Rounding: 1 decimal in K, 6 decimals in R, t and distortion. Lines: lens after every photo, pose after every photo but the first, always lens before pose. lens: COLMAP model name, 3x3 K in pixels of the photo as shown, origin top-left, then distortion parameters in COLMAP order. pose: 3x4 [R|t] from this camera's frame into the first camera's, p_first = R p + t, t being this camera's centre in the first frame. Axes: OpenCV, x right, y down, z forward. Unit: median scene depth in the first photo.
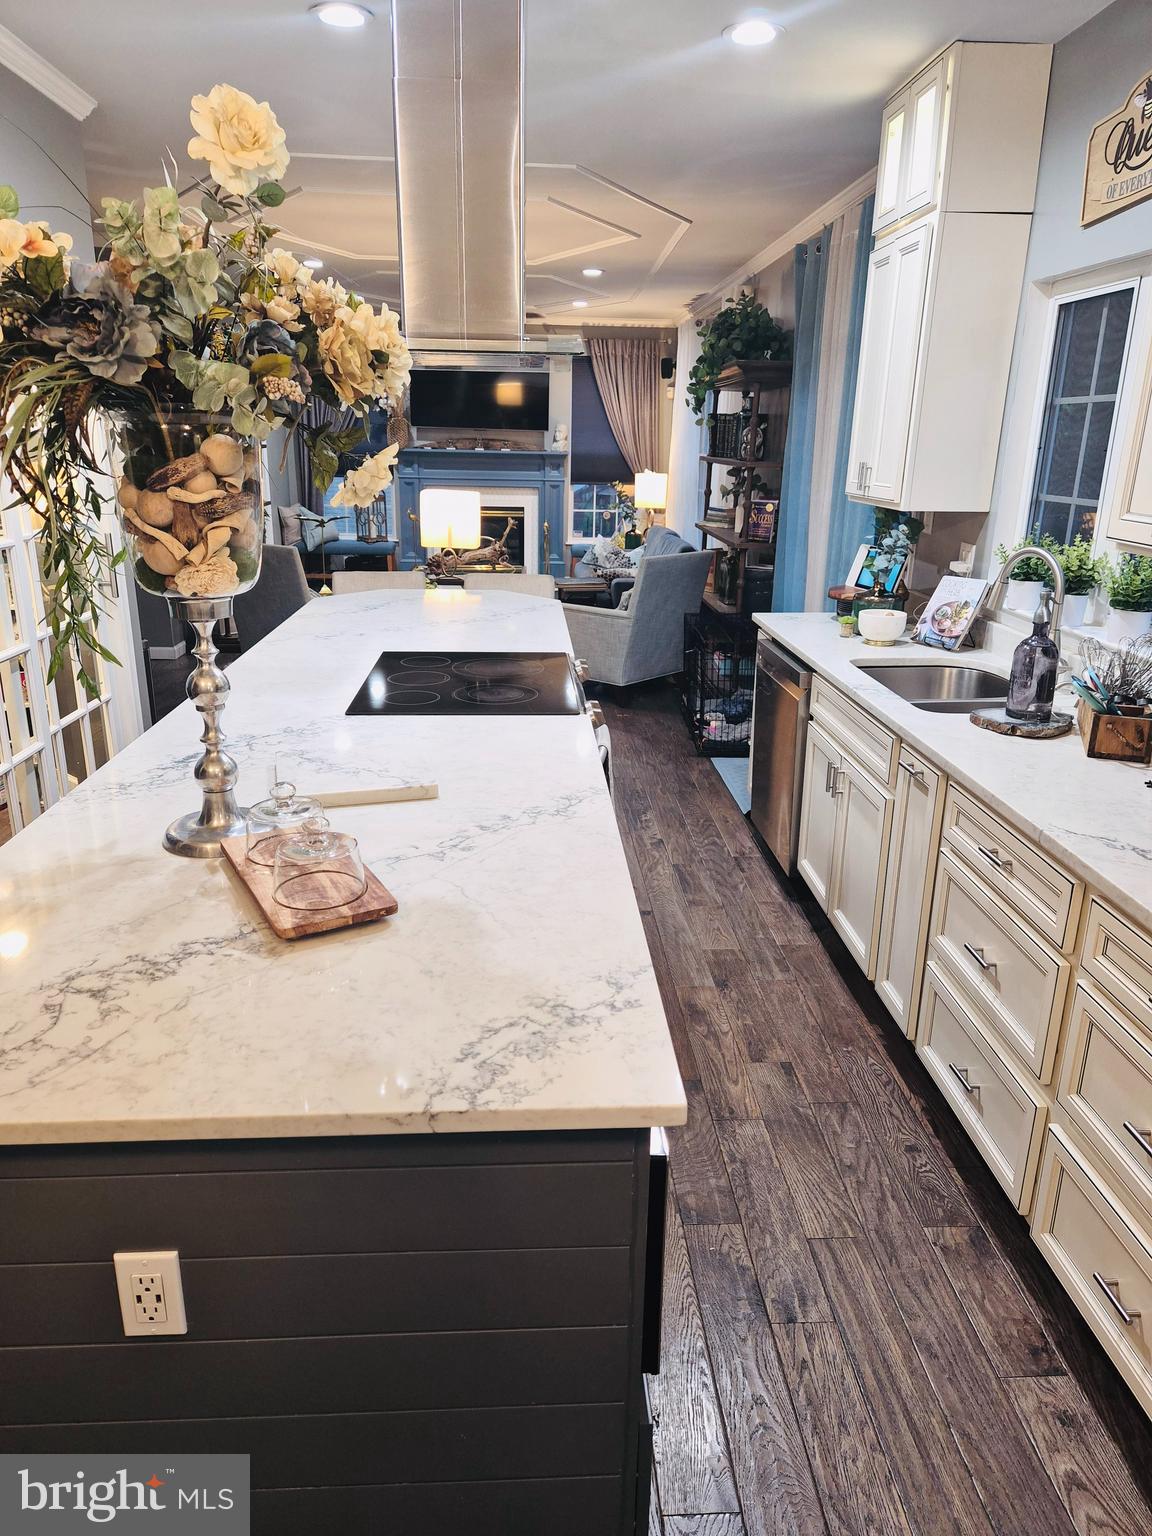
lens RADIAL K [[1029.6, 0, 578.0], [0, 1029.6, 761.1], [0, 0, 1]] dist [0.068211, -0.061027]
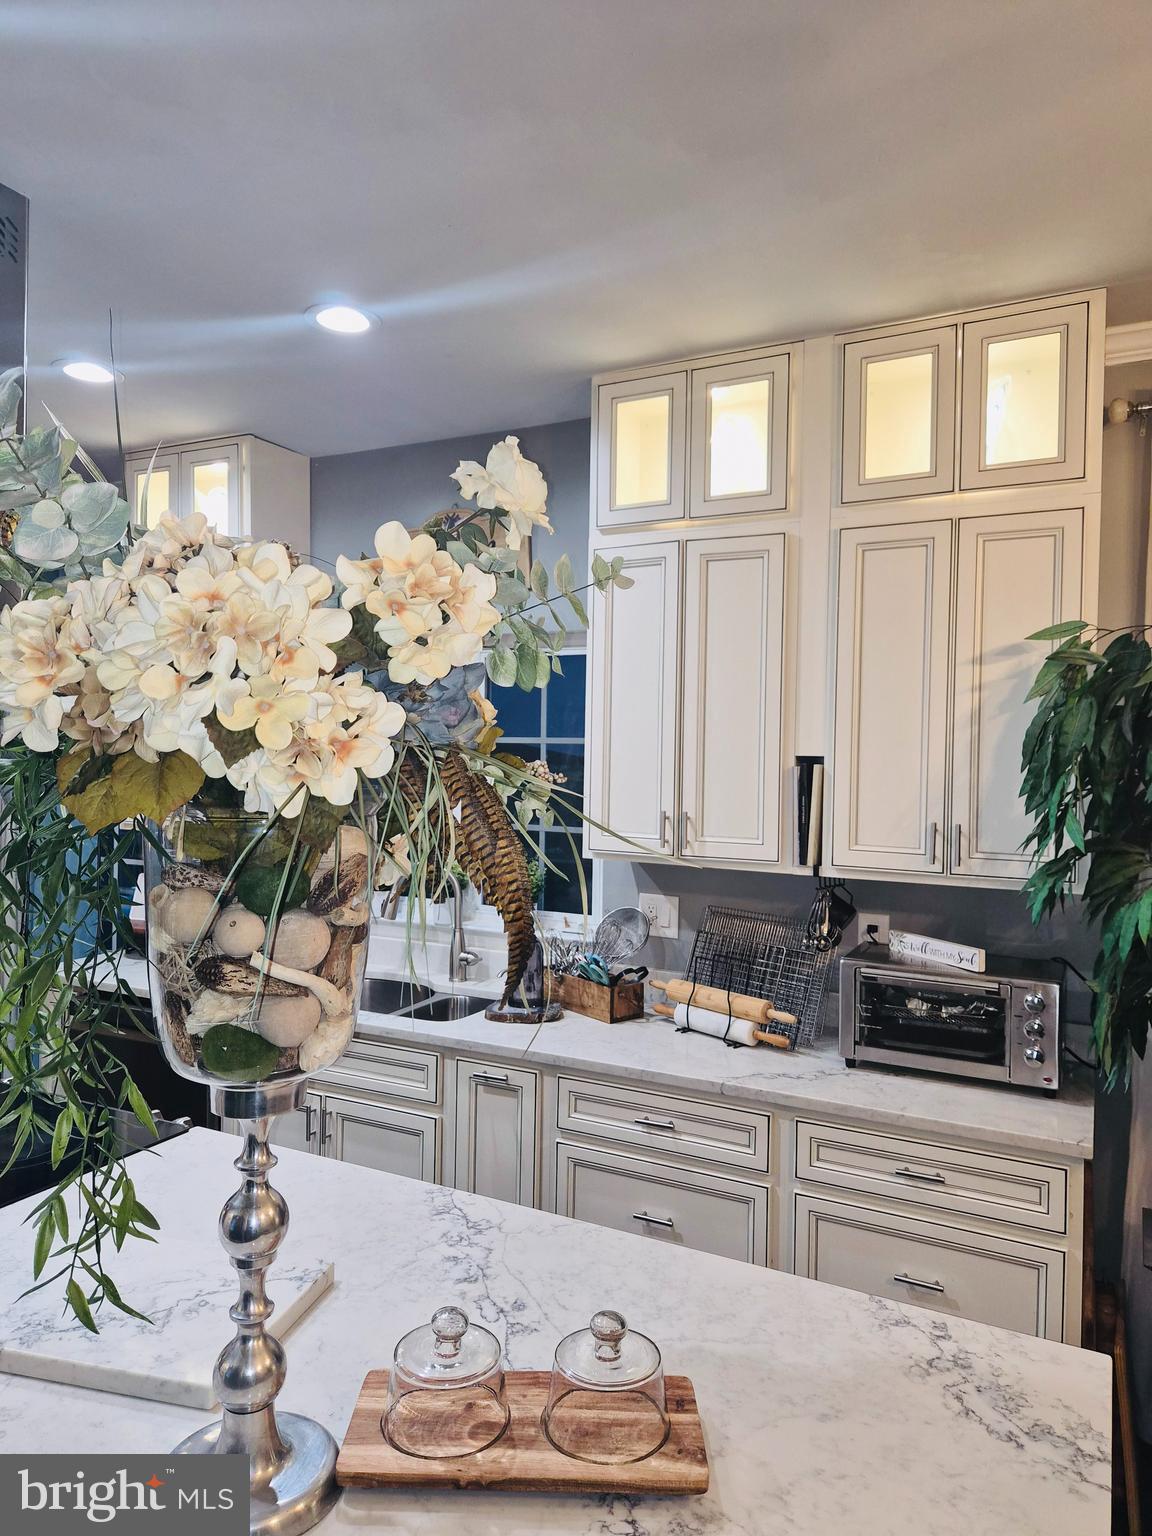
lens RADIAL K [[1029.6, 0, 580.4], [0, 1029.6, 765.8], [0, 0, 1]] dist [0.068211, -0.061027]
pose [[0.501743, -0.016654, 0.864857, -0.411771], [0.250966, 0.959613, -0.127118, -0.106062], [-0.827811, 0.280831, 0.485658, 0.246143]]
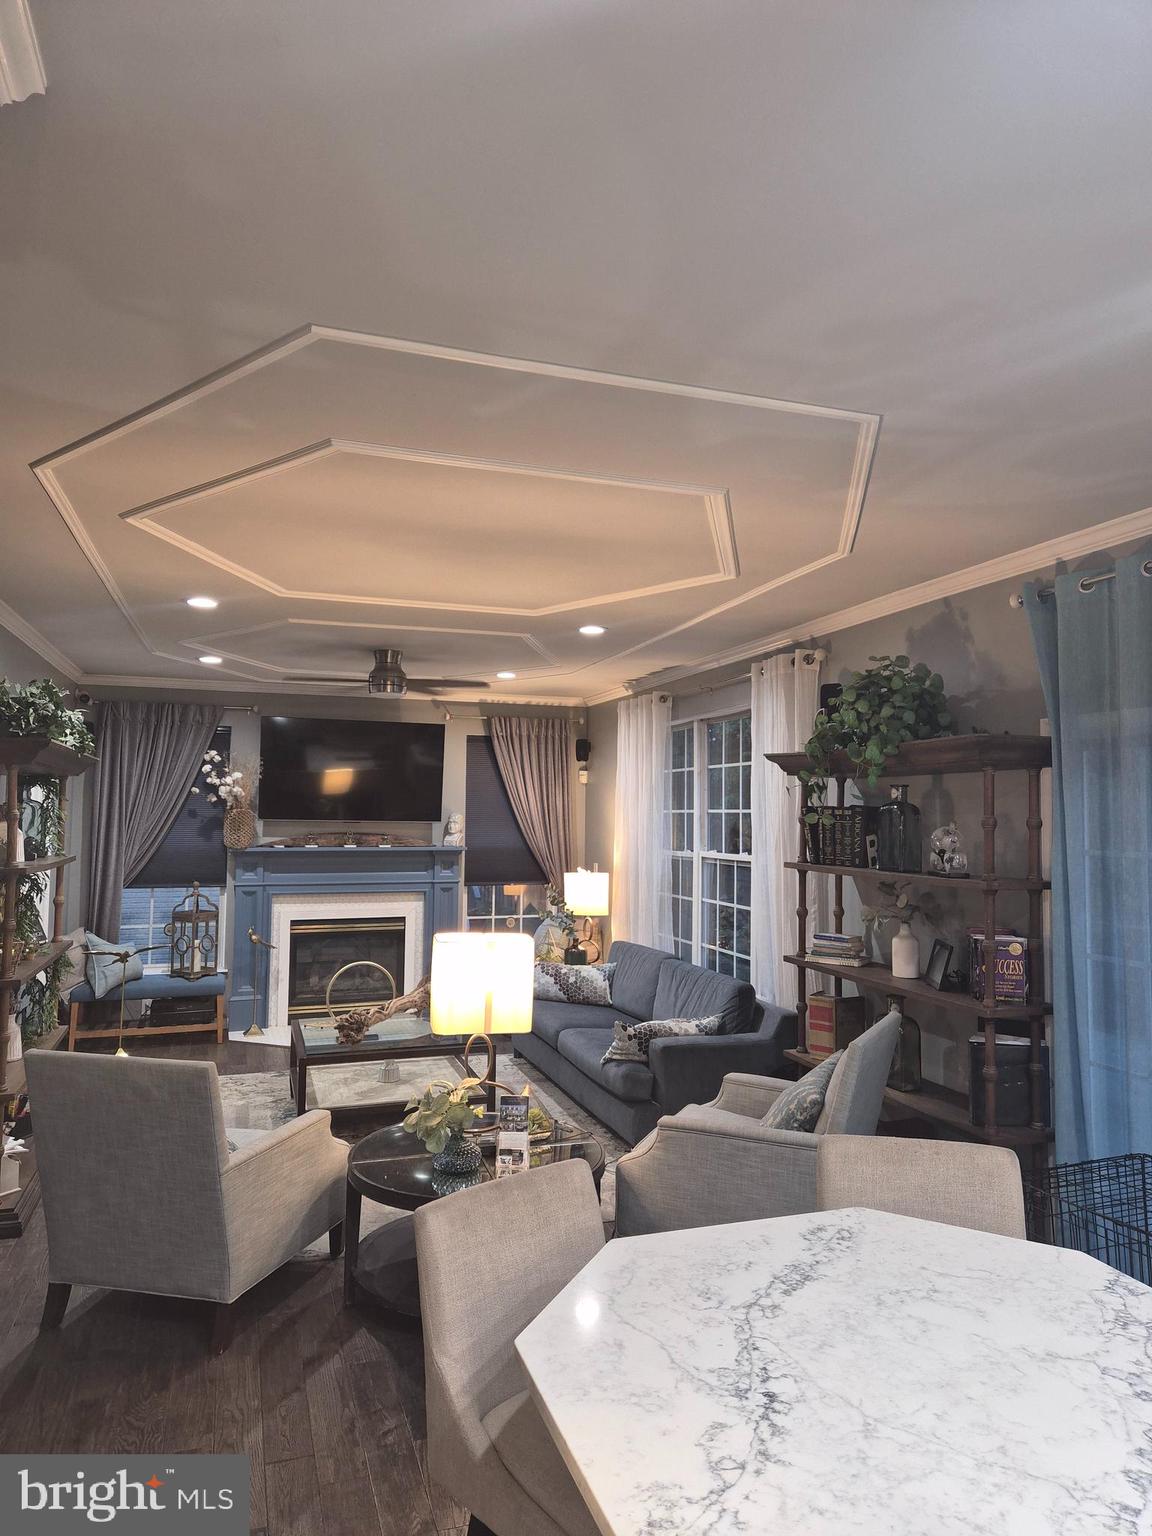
lens RADIAL K [[1029.6, 0, 581.6], [0, 1029.6, 760.8], [0, 0, 1]] dist [0.068211, -0.061027]
pose [[0.964358, 0.002975, 0.264583, -0.434847], [0.089163, 0.937801, -0.335530, -0.292774], [-0.249124, 0.347162, 0.904110, 0.809059]]
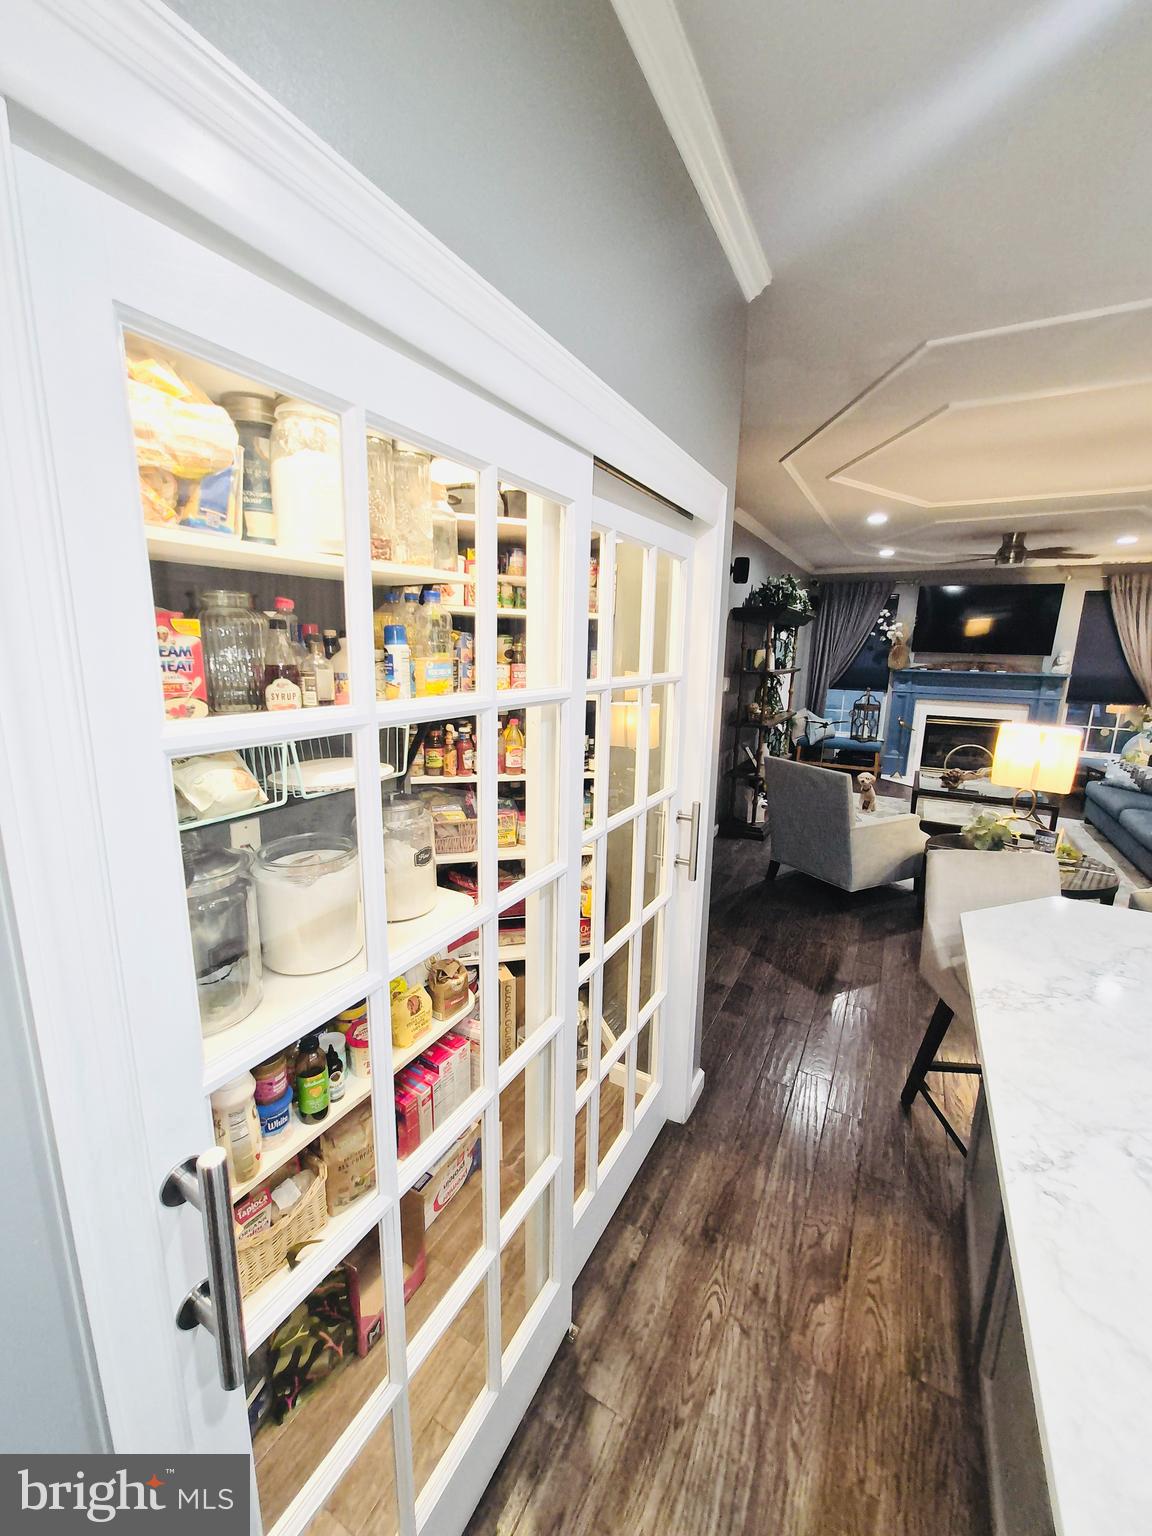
lens RADIAL K [[597.9, 0, 571.4], [0, 597.9, 762.9], [0, 0, 1]] dist [-0.003902, 0.000746]
pose [[0.842000, 0.101192, -0.529901, -0.362182], [-0.164479, 0.983637, -0.073513, -0.243889], [0.513792, 0.149055, 0.844867, 0.696746]]
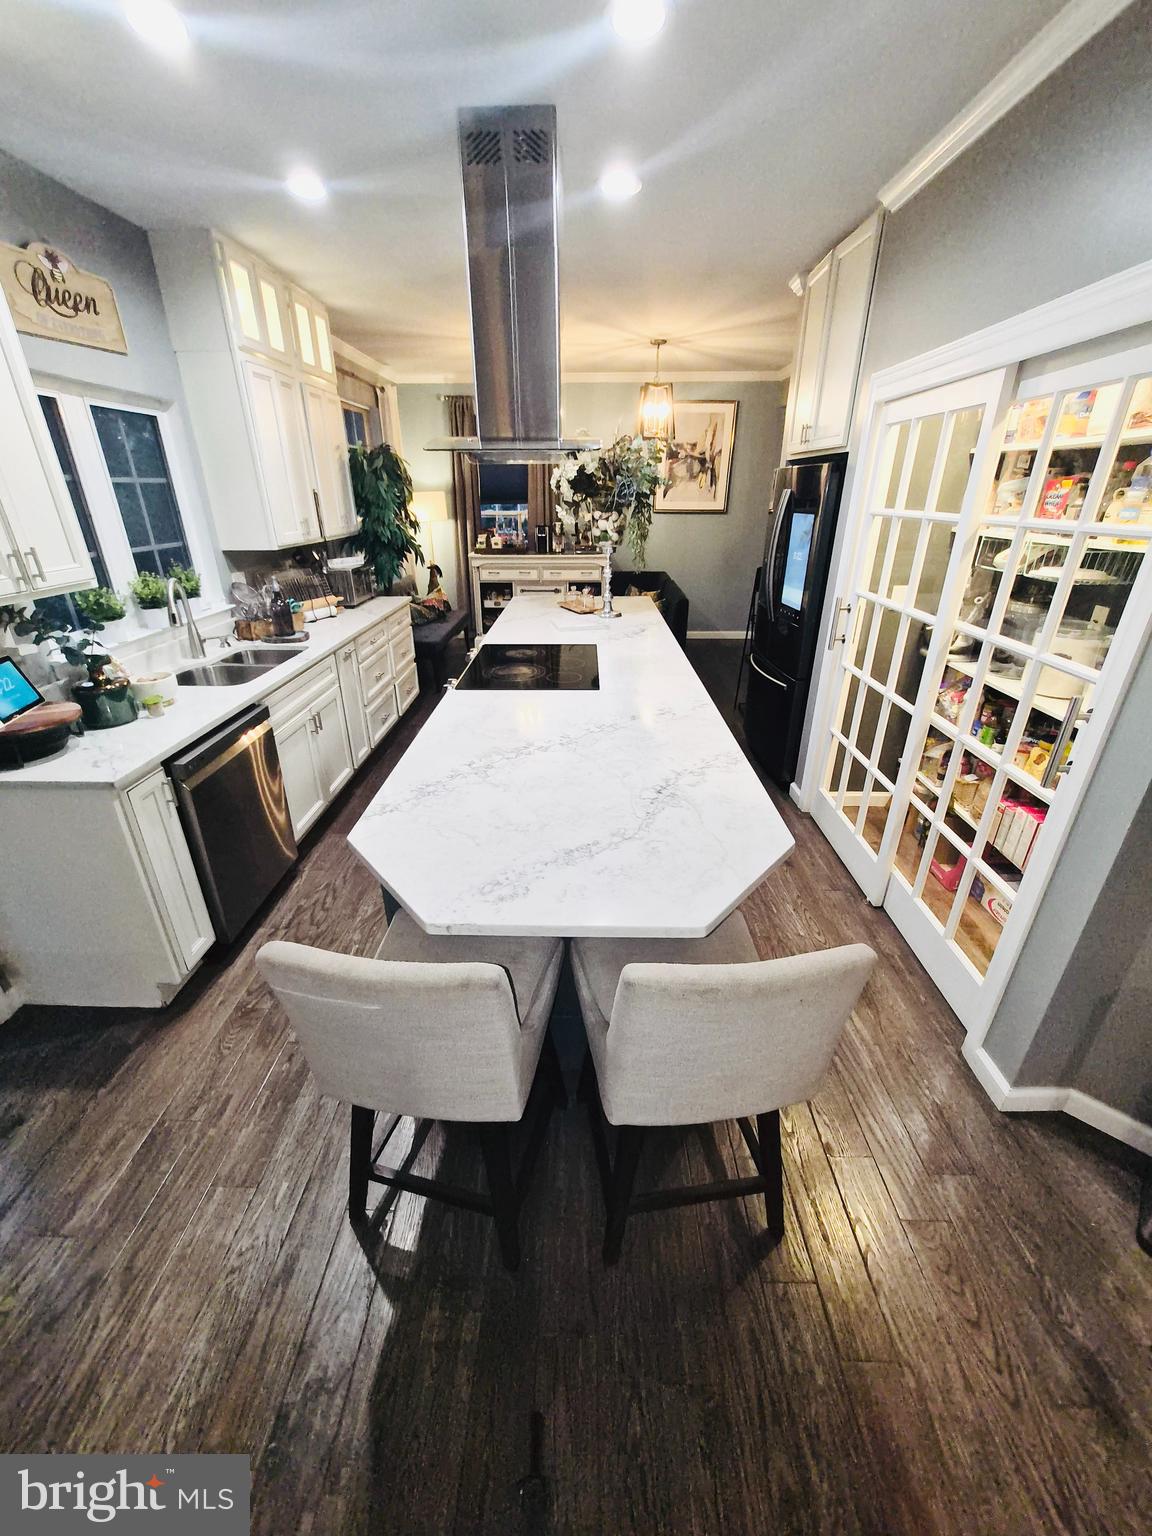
lens RADIAL K [[597.9, 0, 573.1], [0, 597.9, 762.0], [0, 0, 1]] dist [-0.003902, 0.000746]
pose [[-0.997094, -0.043975, 0.062210, -0.207638], [0.008856, 0.744145, 0.667960, -0.531158], [-0.075667, 0.666570, -0.741592, 1.613368]]
